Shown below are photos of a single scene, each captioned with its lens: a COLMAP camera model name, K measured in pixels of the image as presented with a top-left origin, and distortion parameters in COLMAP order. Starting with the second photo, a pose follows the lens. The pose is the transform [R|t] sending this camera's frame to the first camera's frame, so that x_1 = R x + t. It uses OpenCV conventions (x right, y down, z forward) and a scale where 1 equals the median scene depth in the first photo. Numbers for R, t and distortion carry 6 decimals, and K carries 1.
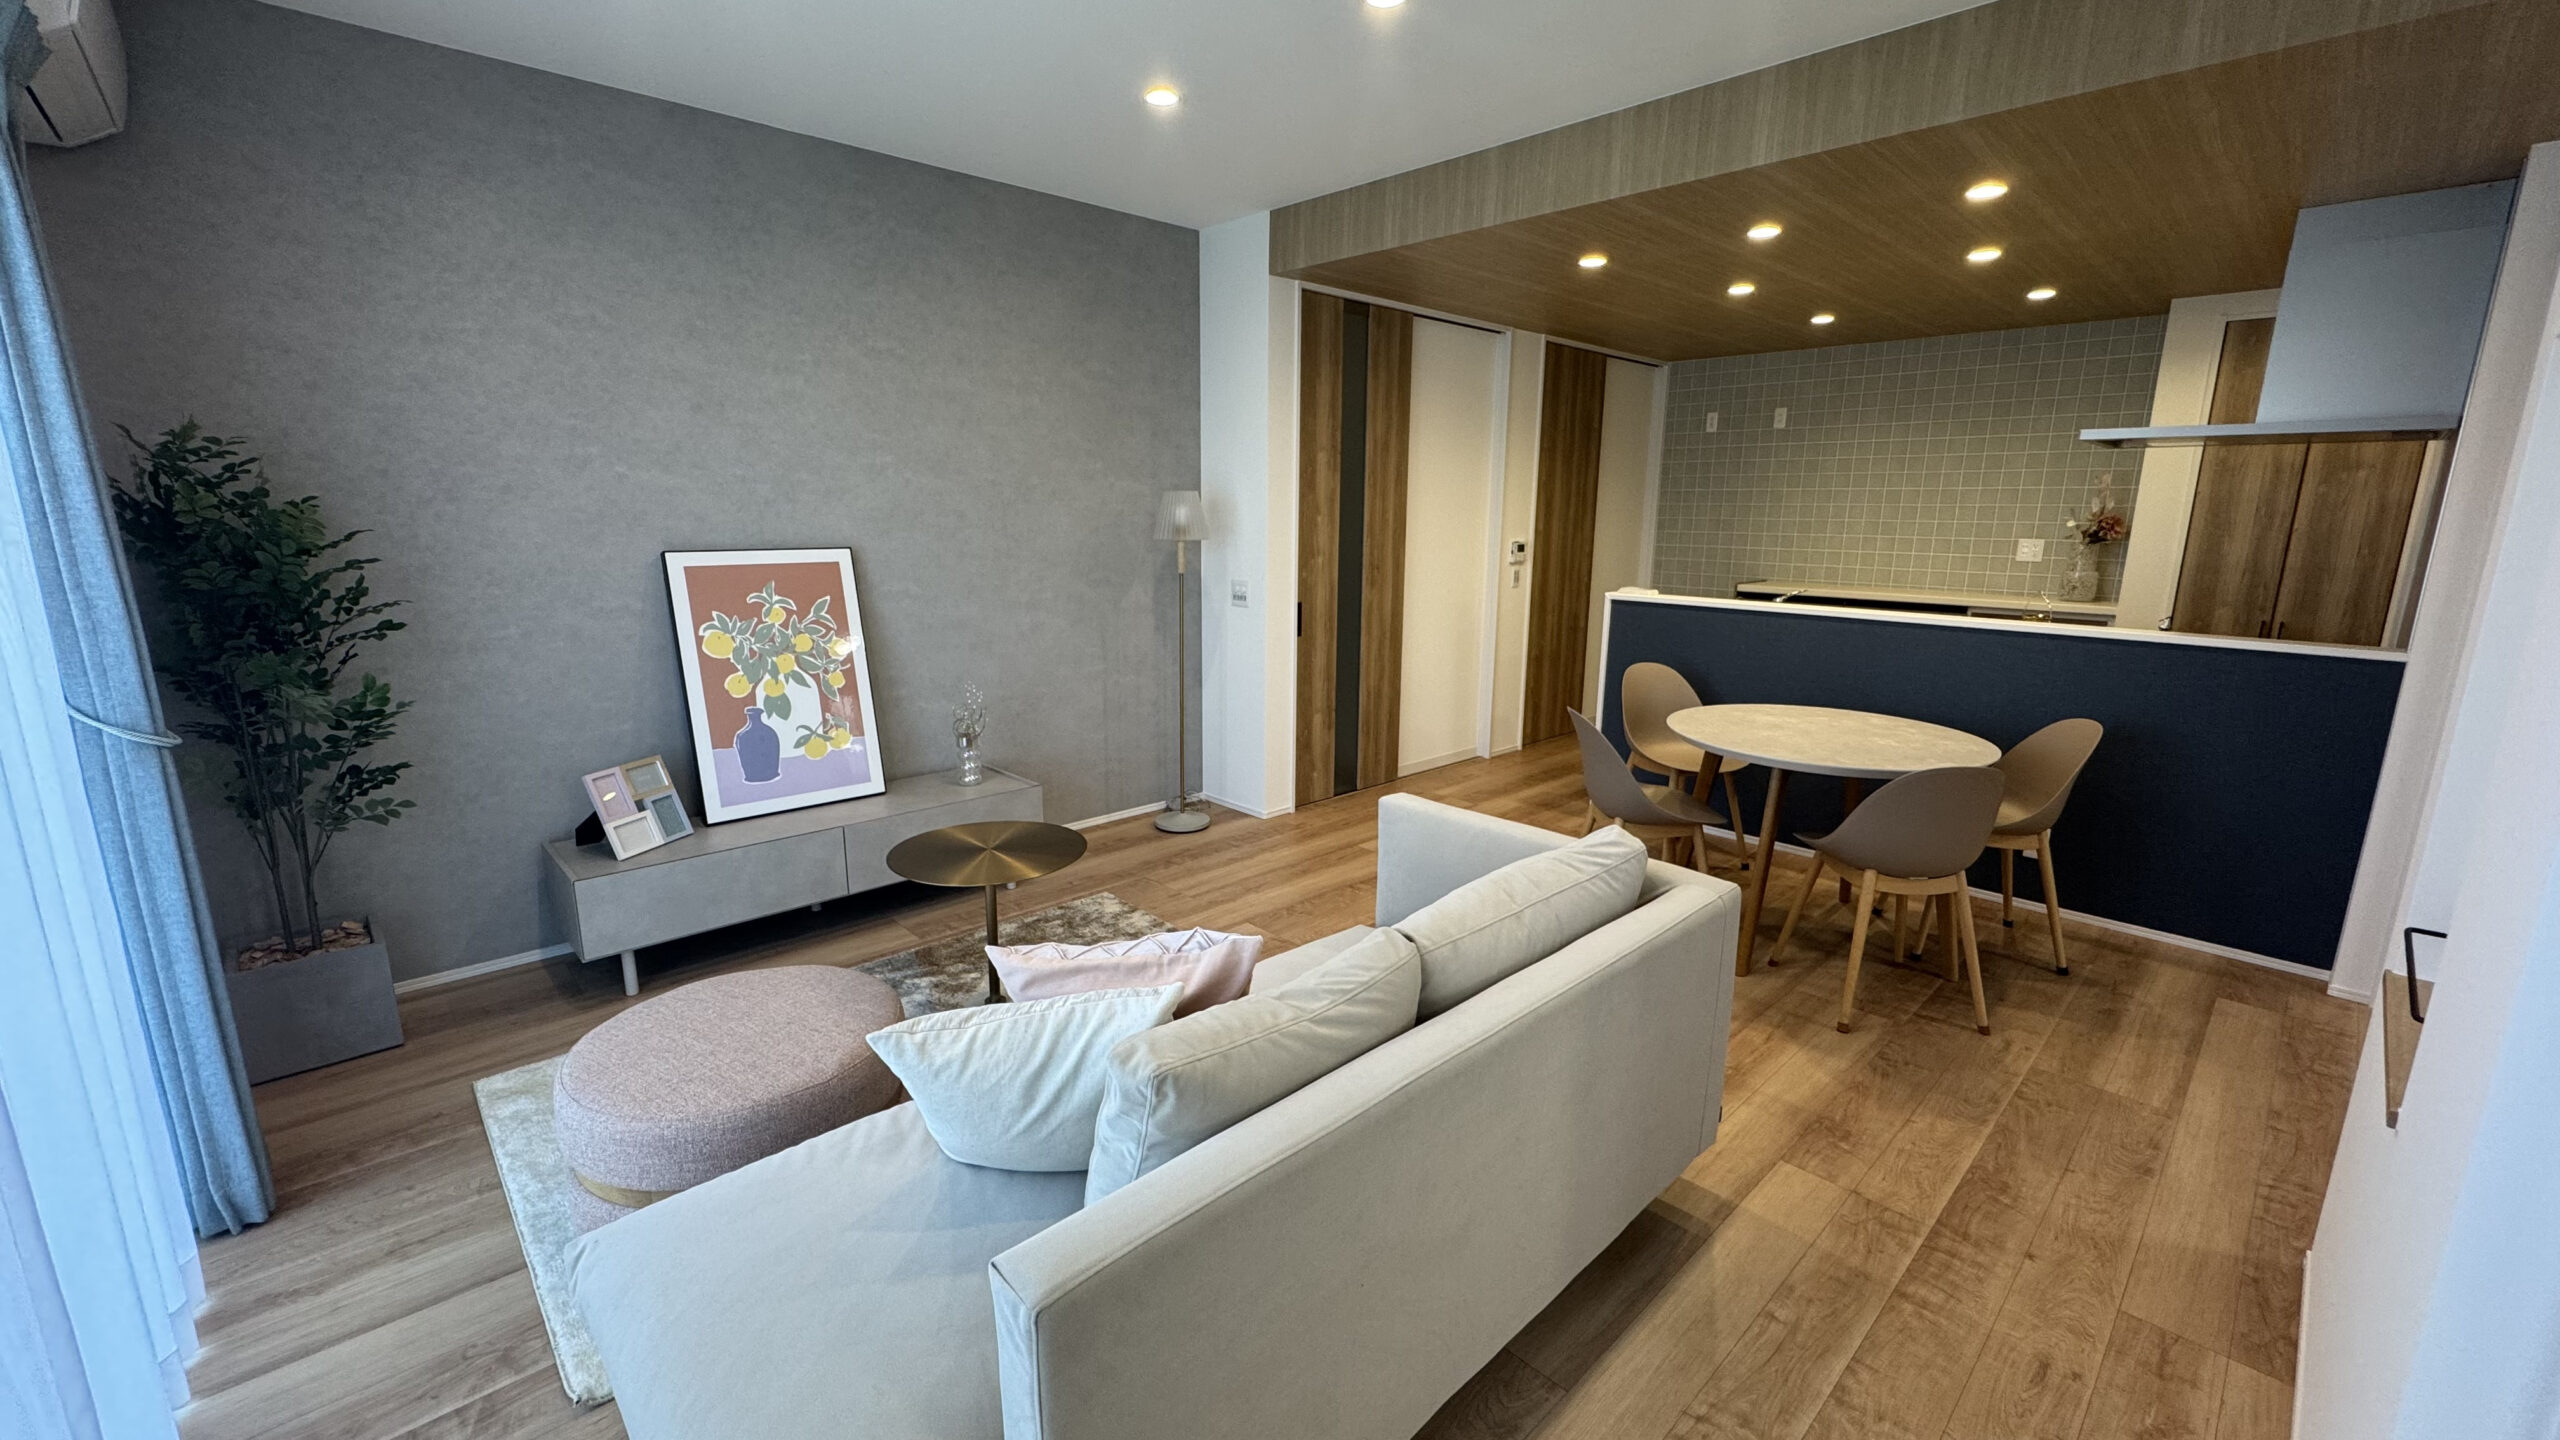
lens RADIAL K [[1019.7, 0, 1278.4], [0, 1019.7, 721.1], [0, 0, 1]] dist [0.000407, 0.000233]
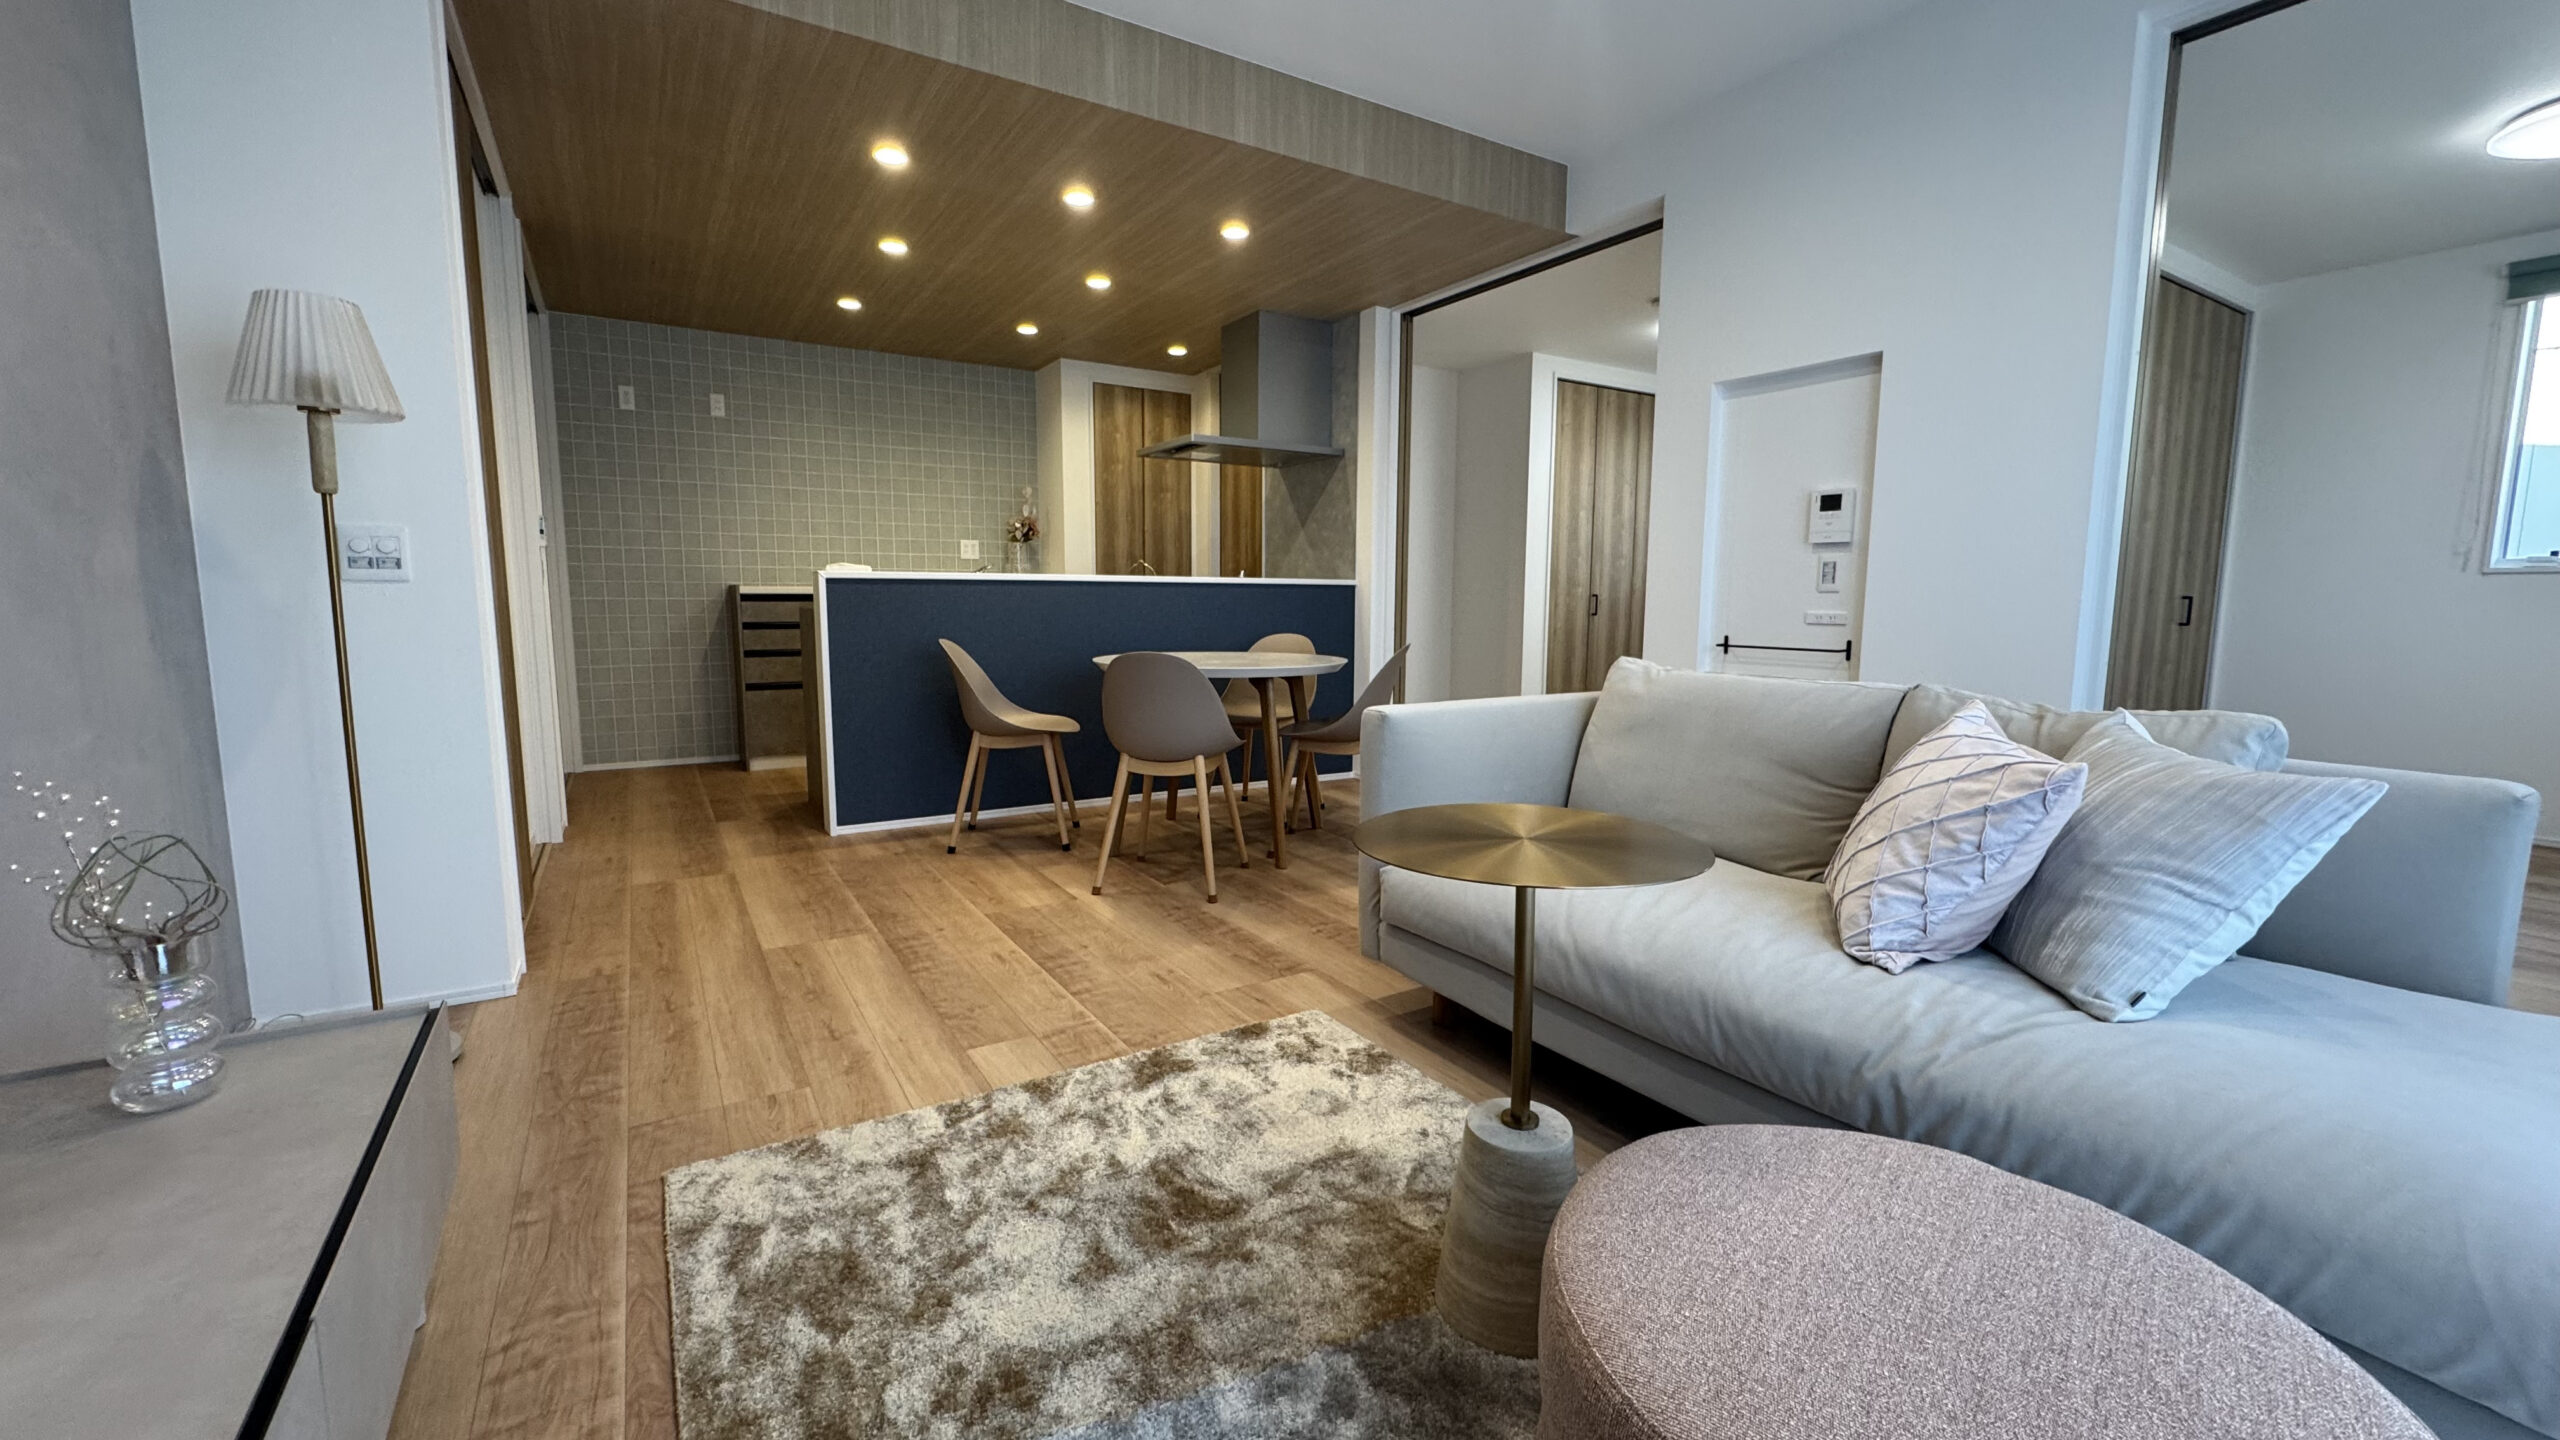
lens RADIAL K [[1019.7, 0, 1278.4], [0, 1019.7, 717.5], [0, 0, 1]] dist [0.000407, 0.000233]
pose [[0.196919, -0.124725, 0.972454, -0.414303], [0.201238, 0.975898, 0.084417, -0.005739], [-0.959545, 0.179071, 0.217272, 0.490876]]
